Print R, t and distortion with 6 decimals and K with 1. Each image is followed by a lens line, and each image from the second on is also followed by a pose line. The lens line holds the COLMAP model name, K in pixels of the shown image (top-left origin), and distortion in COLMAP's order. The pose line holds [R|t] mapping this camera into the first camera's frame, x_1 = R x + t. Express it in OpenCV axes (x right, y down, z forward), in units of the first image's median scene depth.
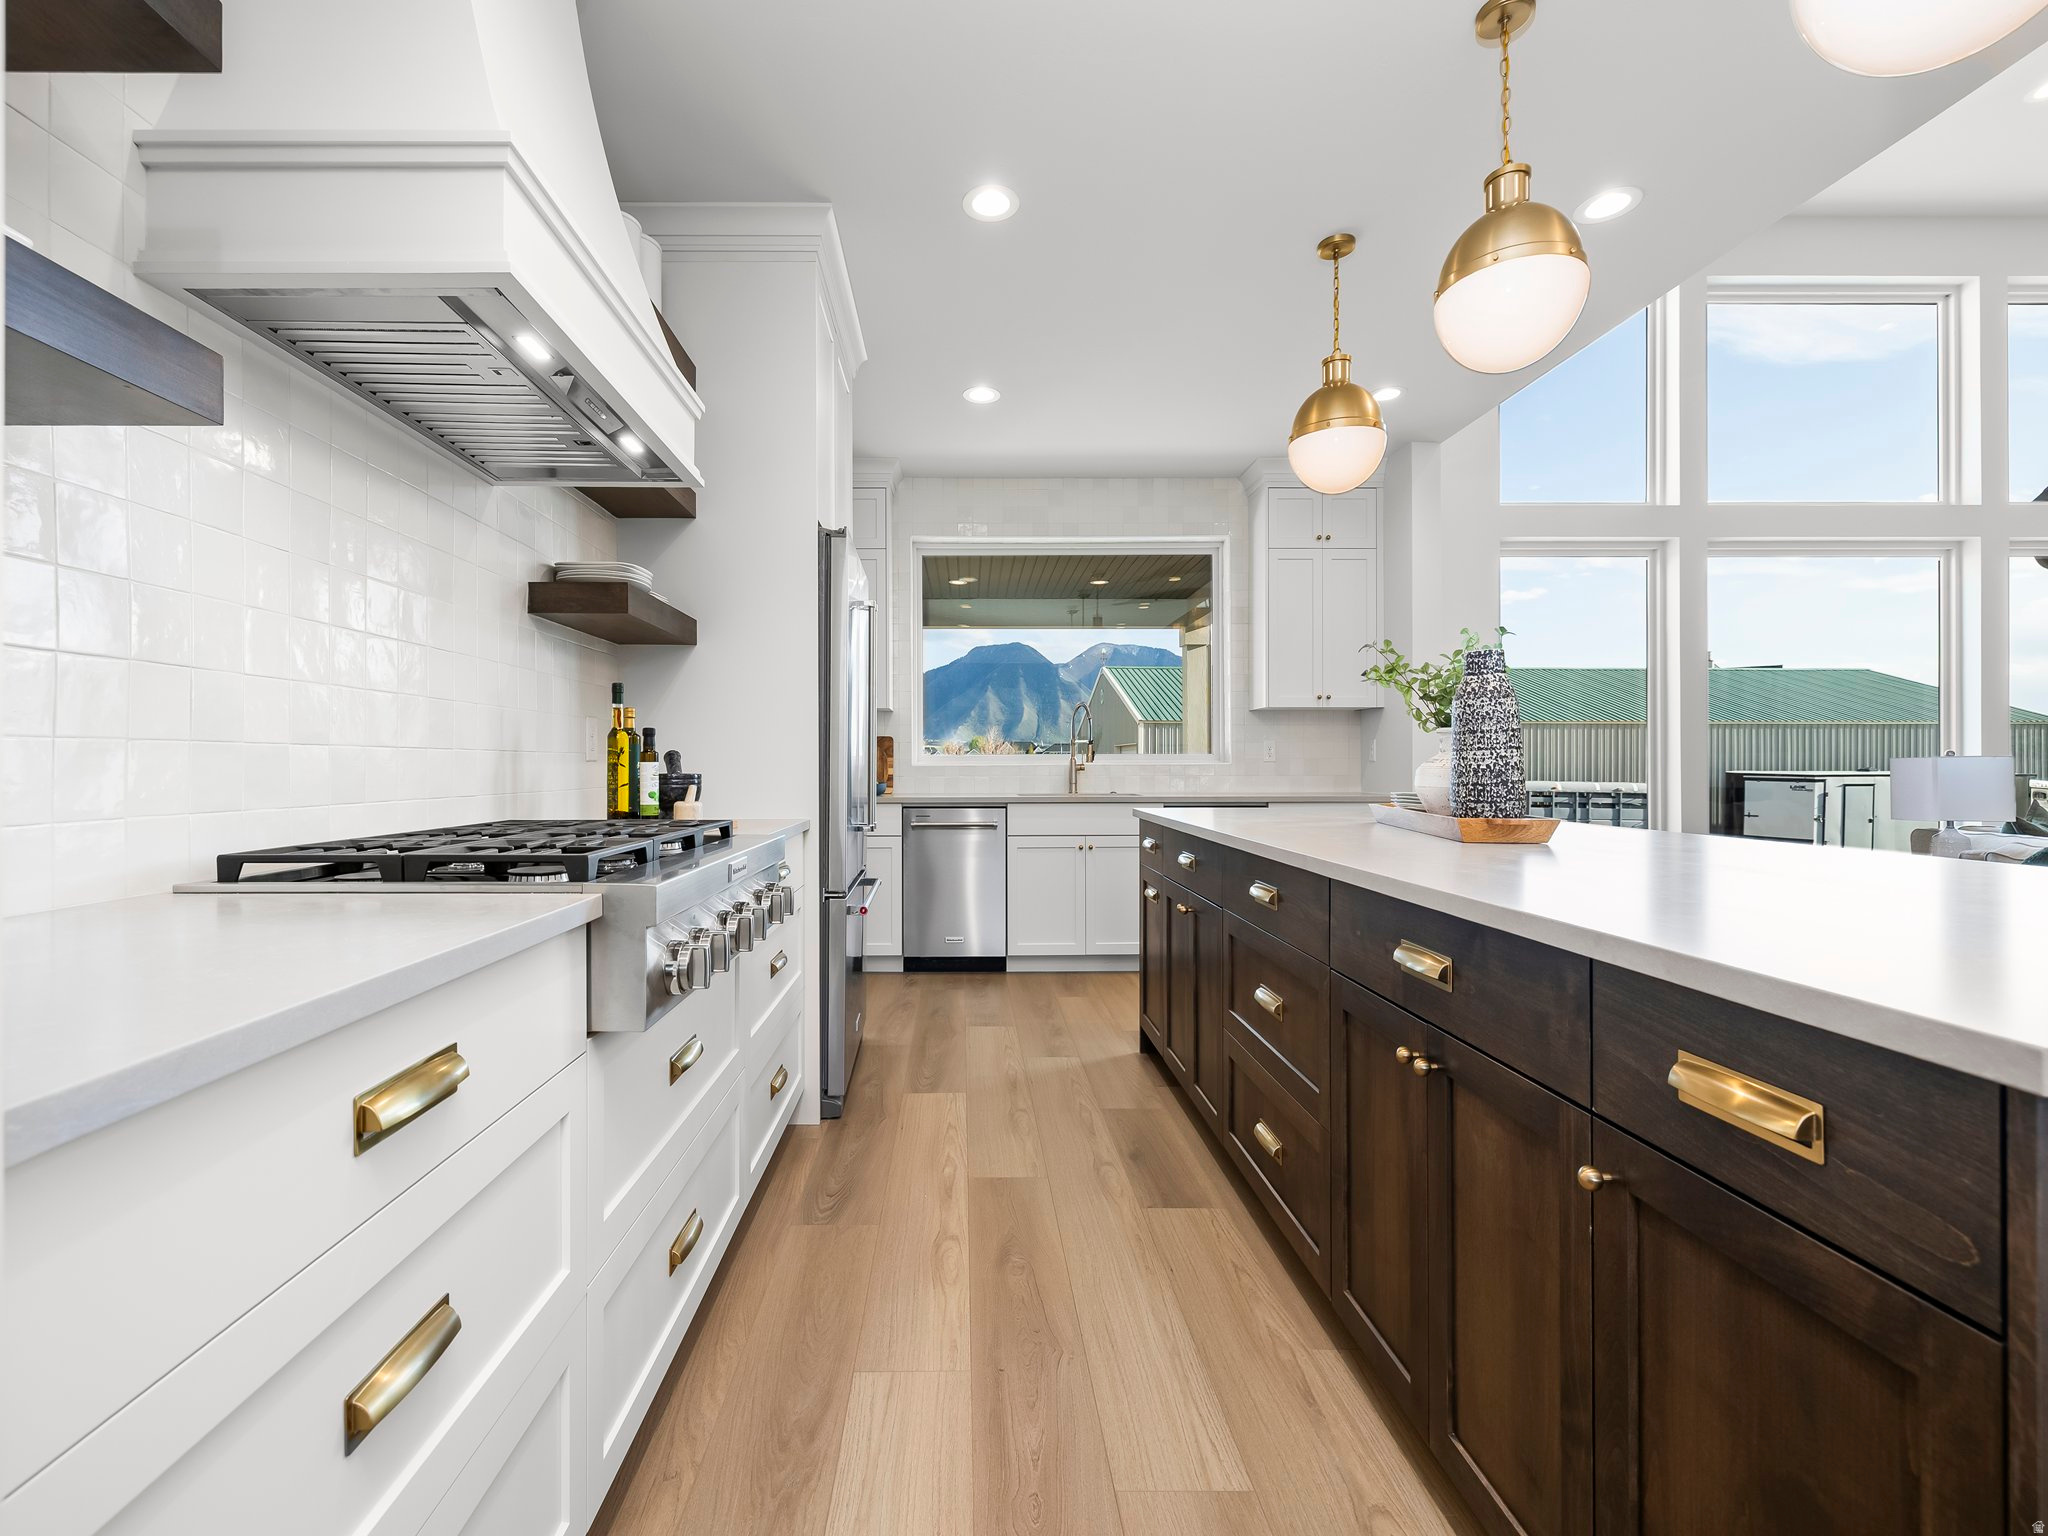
lens RADIAL K [[881.9, 0, 1024.0], [0, 881.9, 768.0], [0, 0, 1]] dist [-0.000261, -0.000130]
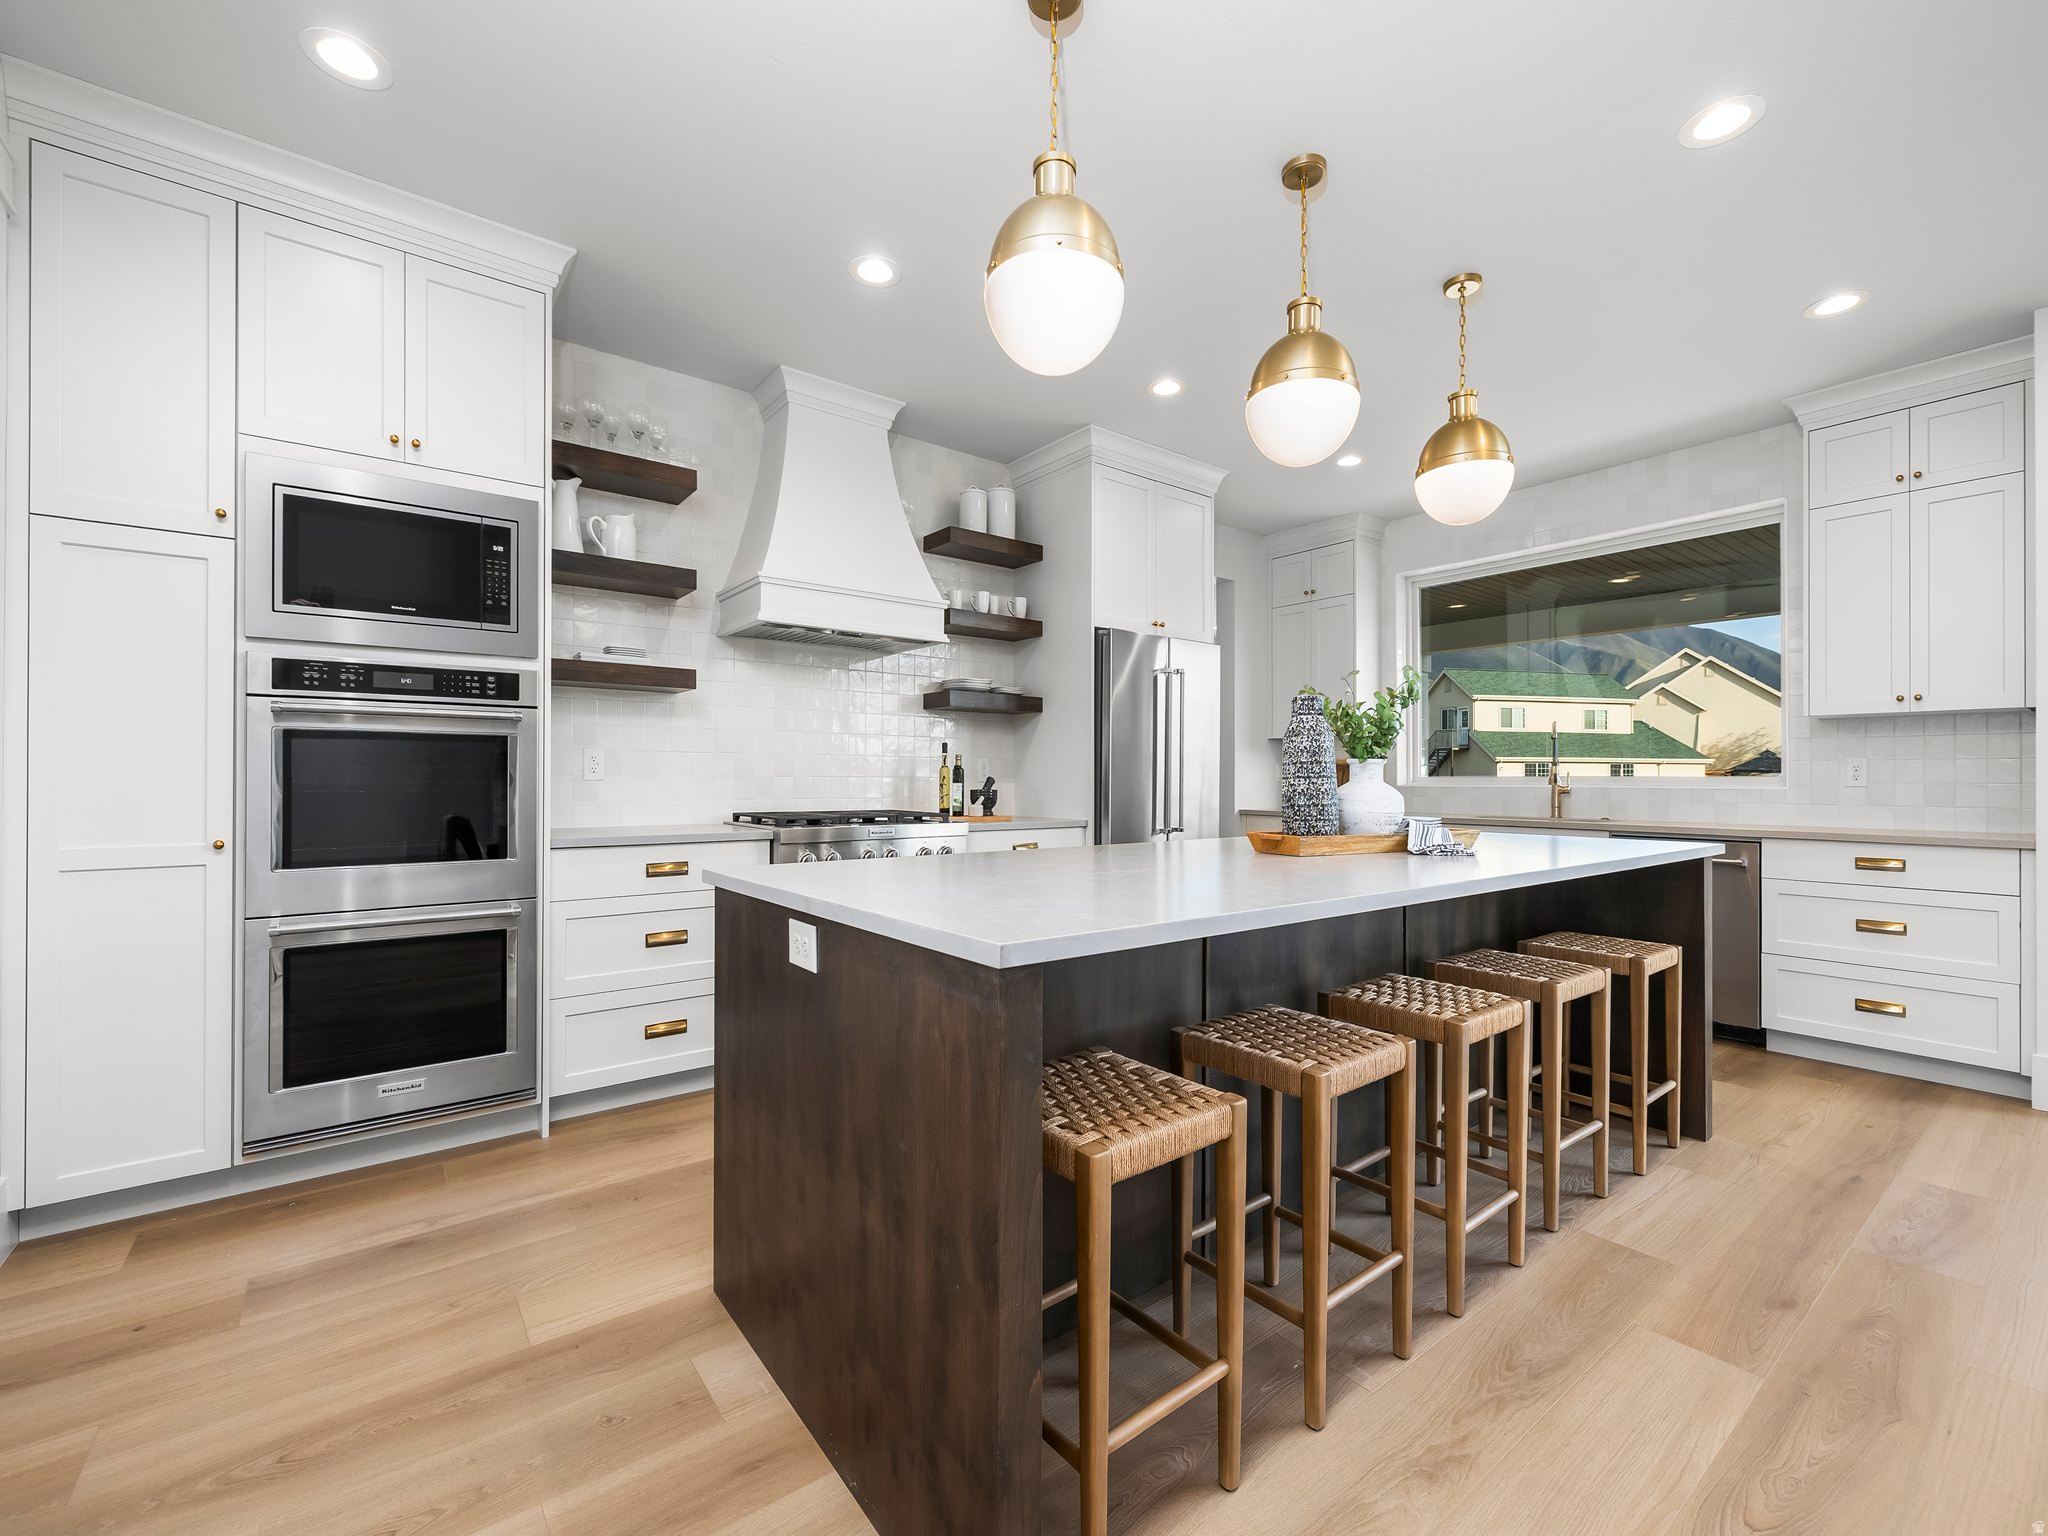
lens RADIAL K [[859.3, 0, 1011.5], [0, 859.3, 779.2], [0, 0, 1]] dist [-0.001547, 0.000028]
pose [[0.592152, 0.003589, -0.805819, 0.491102], [-0.009908, 0.999947, -0.002827, -0.005114], [0.805766, 0.009658, 0.592156, -0.002012]]
